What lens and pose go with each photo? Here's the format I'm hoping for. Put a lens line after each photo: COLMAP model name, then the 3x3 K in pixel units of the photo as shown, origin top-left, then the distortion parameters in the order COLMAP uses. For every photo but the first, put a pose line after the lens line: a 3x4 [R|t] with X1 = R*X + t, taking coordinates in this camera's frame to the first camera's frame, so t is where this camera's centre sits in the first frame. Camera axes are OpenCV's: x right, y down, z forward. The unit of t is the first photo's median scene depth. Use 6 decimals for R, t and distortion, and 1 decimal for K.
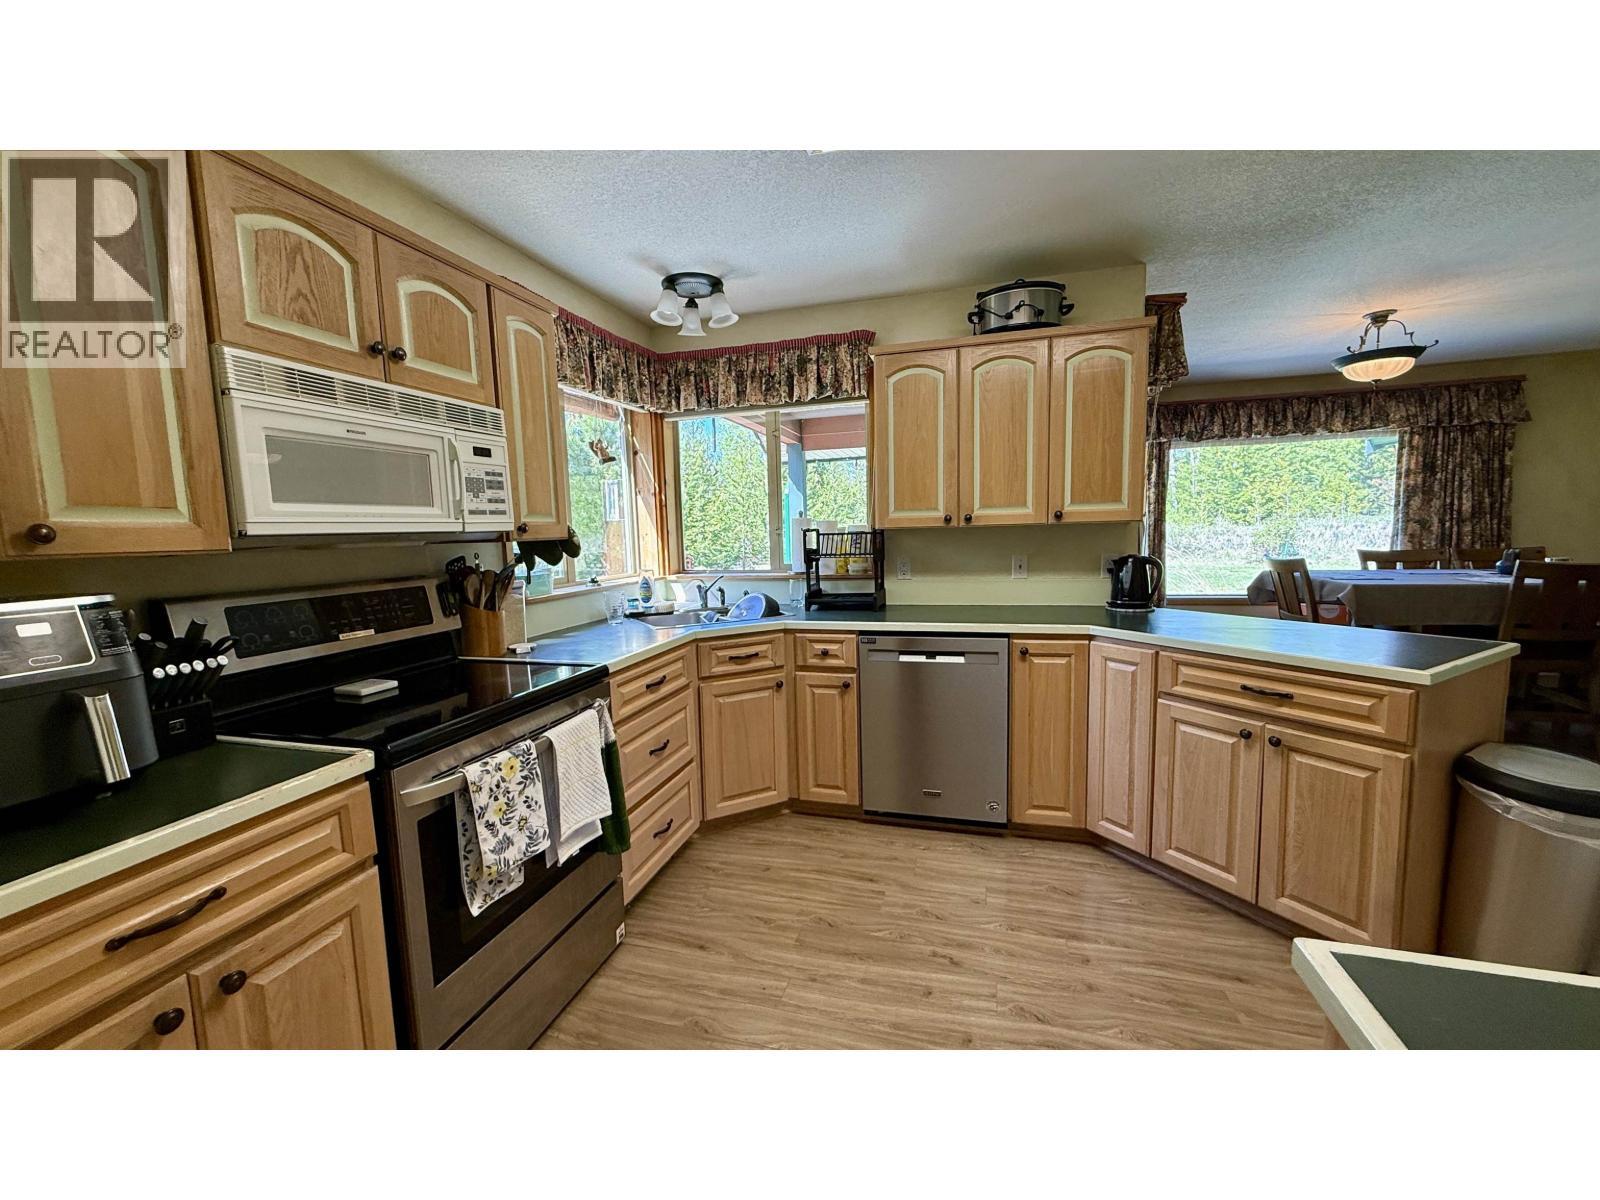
lens RADIAL K [[637.6, 0, 793.0], [0, 637.6, 598.3], [0, 0, 1]] dist [0.001605, -0.000683]
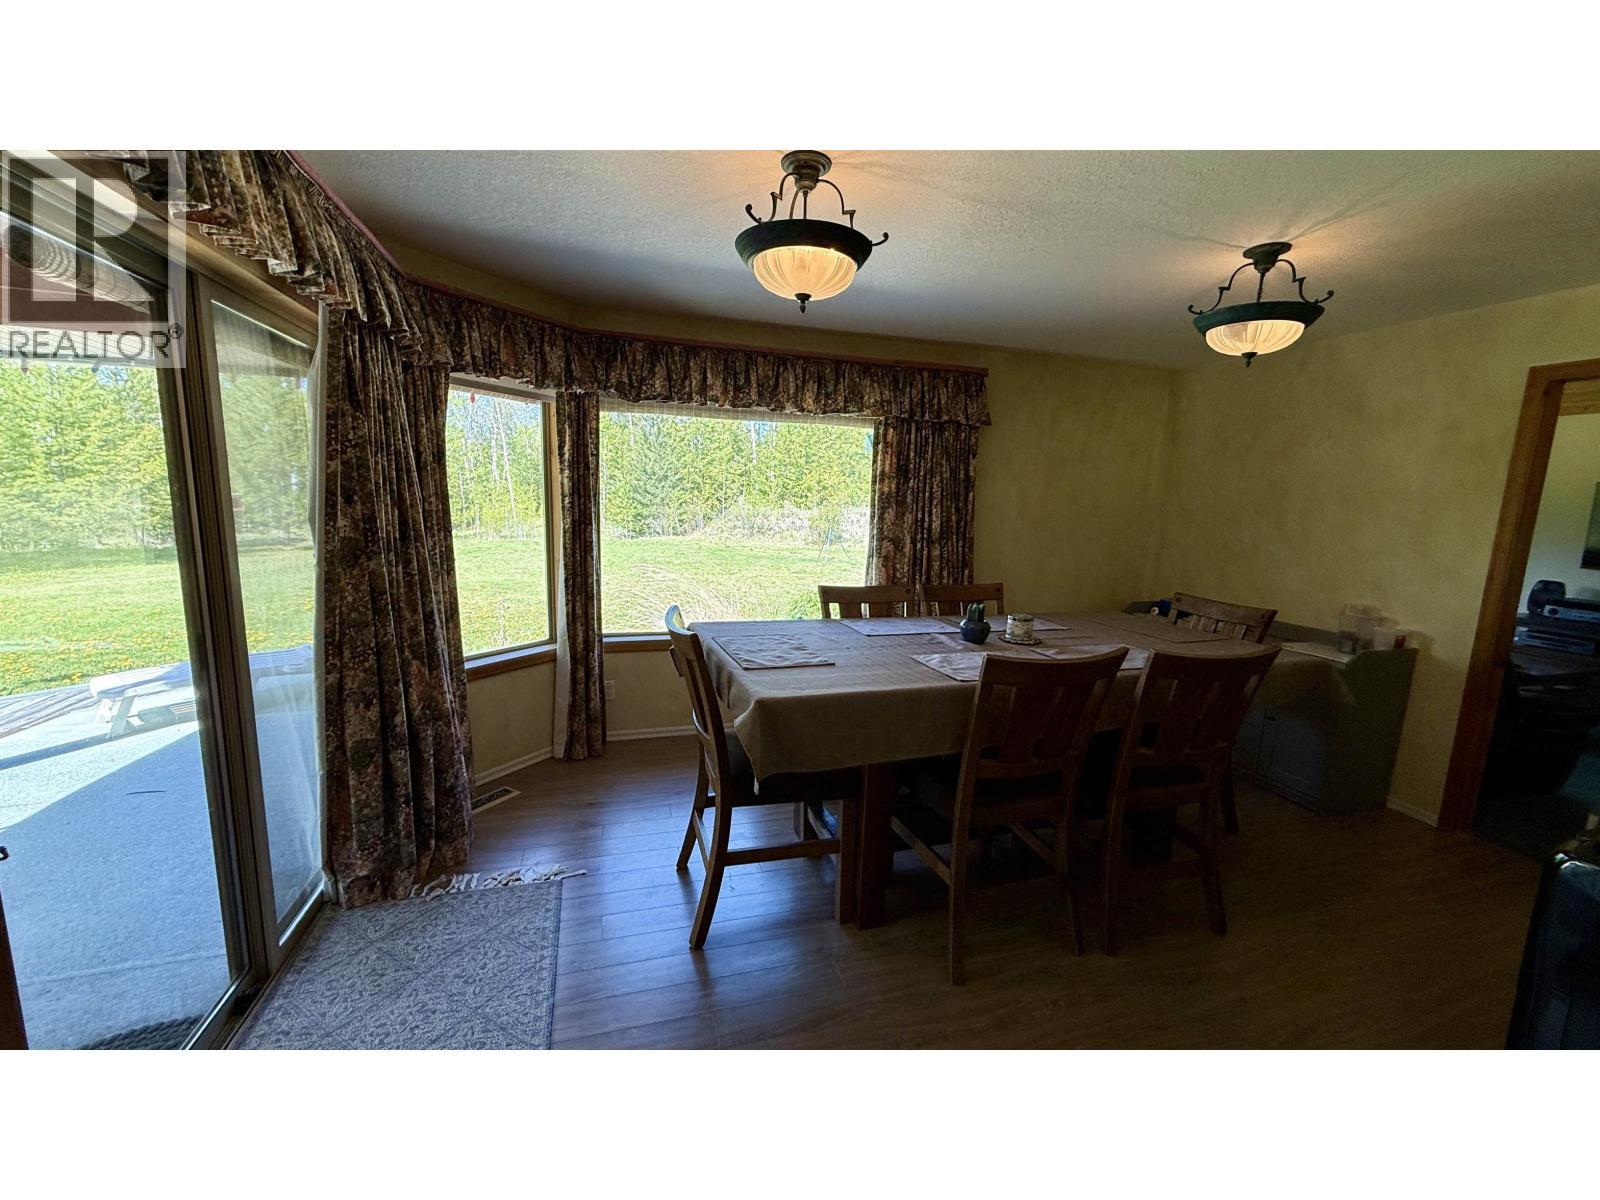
lens RADIAL K [[637.6, 0, 794.2], [0, 637.6, 600.9], [0, 0, 1]] dist [0.001605, -0.000683]
pose [[0.837807, -0.032574, 0.544994, 0.462654], [0.003220, 0.998496, 0.054728, -0.091813], [-0.545957, -0.044096, 0.836652, 0.418934]]
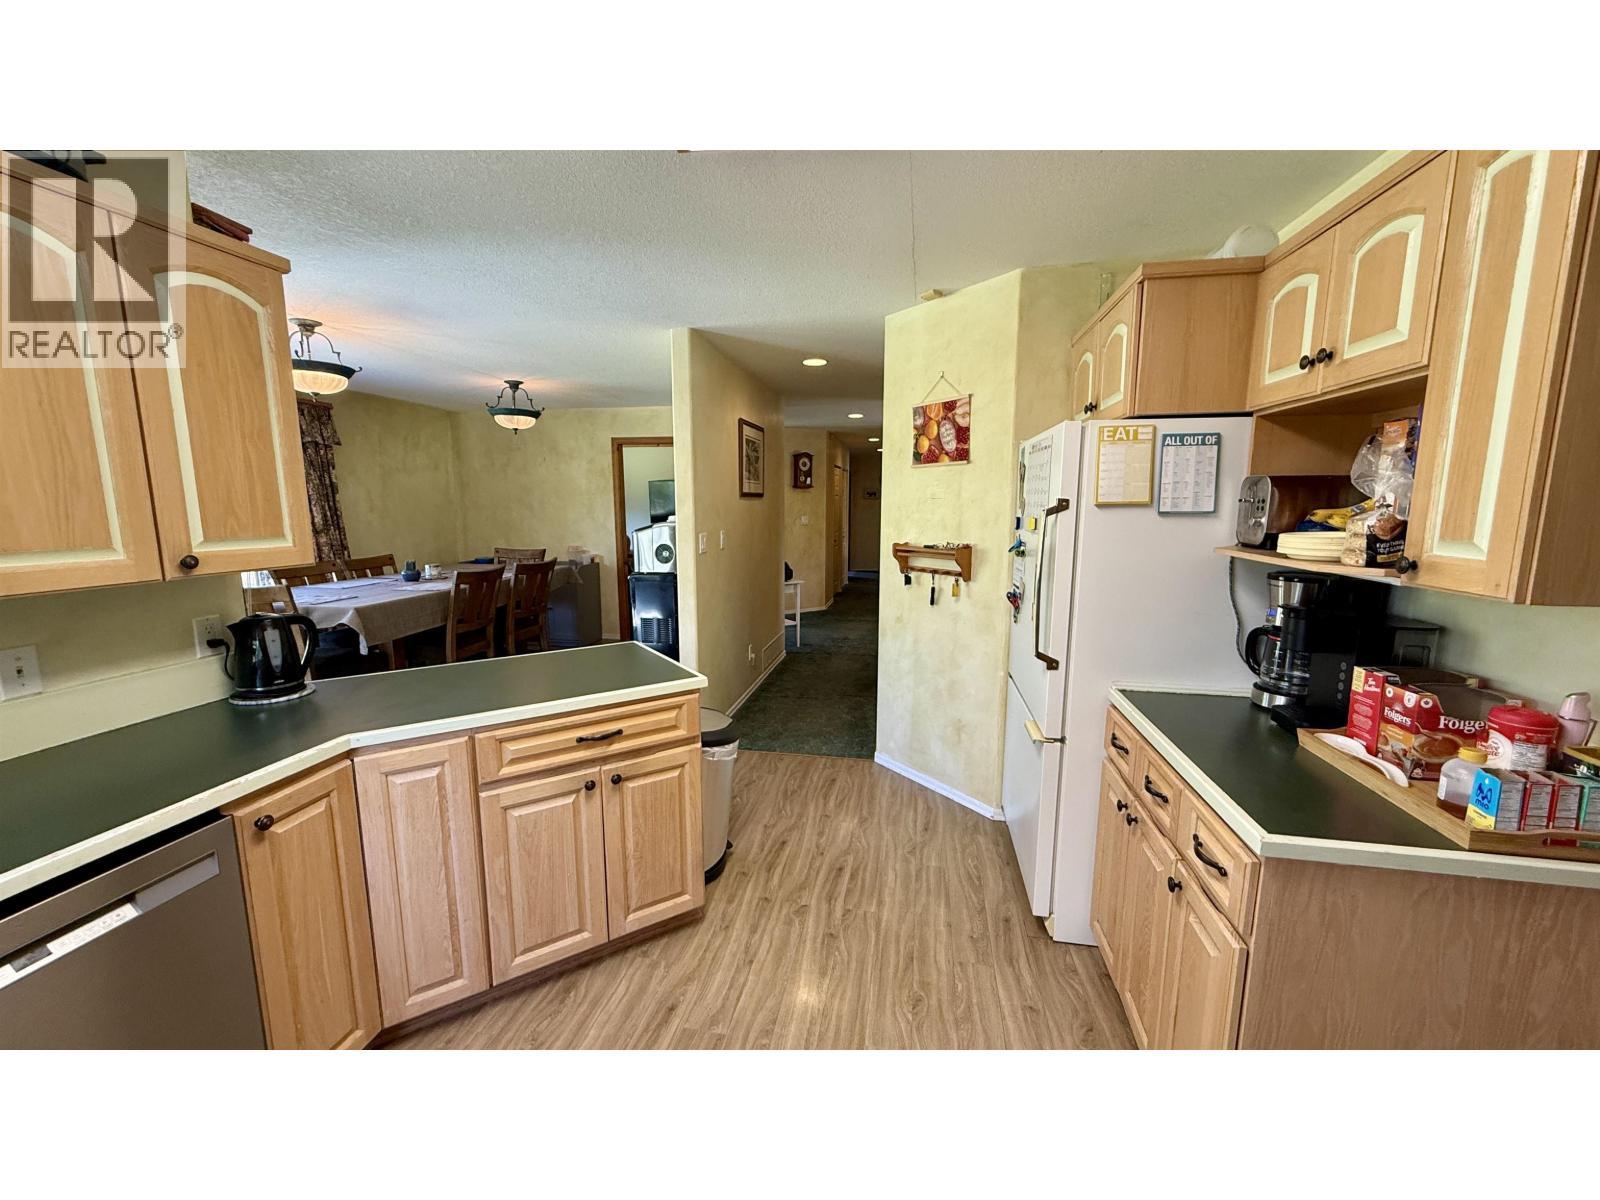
lens RADIAL K [[637.6, 0, 797.5], [0, 637.6, 600.8], [0, 0, 1]] dist [0.001605, -0.000683]
pose [[-0.097517, -0.125606, 0.987276, -0.099328], [0.108887, 0.984702, 0.136034, -0.066352], [-0.989259, 0.120768, -0.082349, 0.305548]]
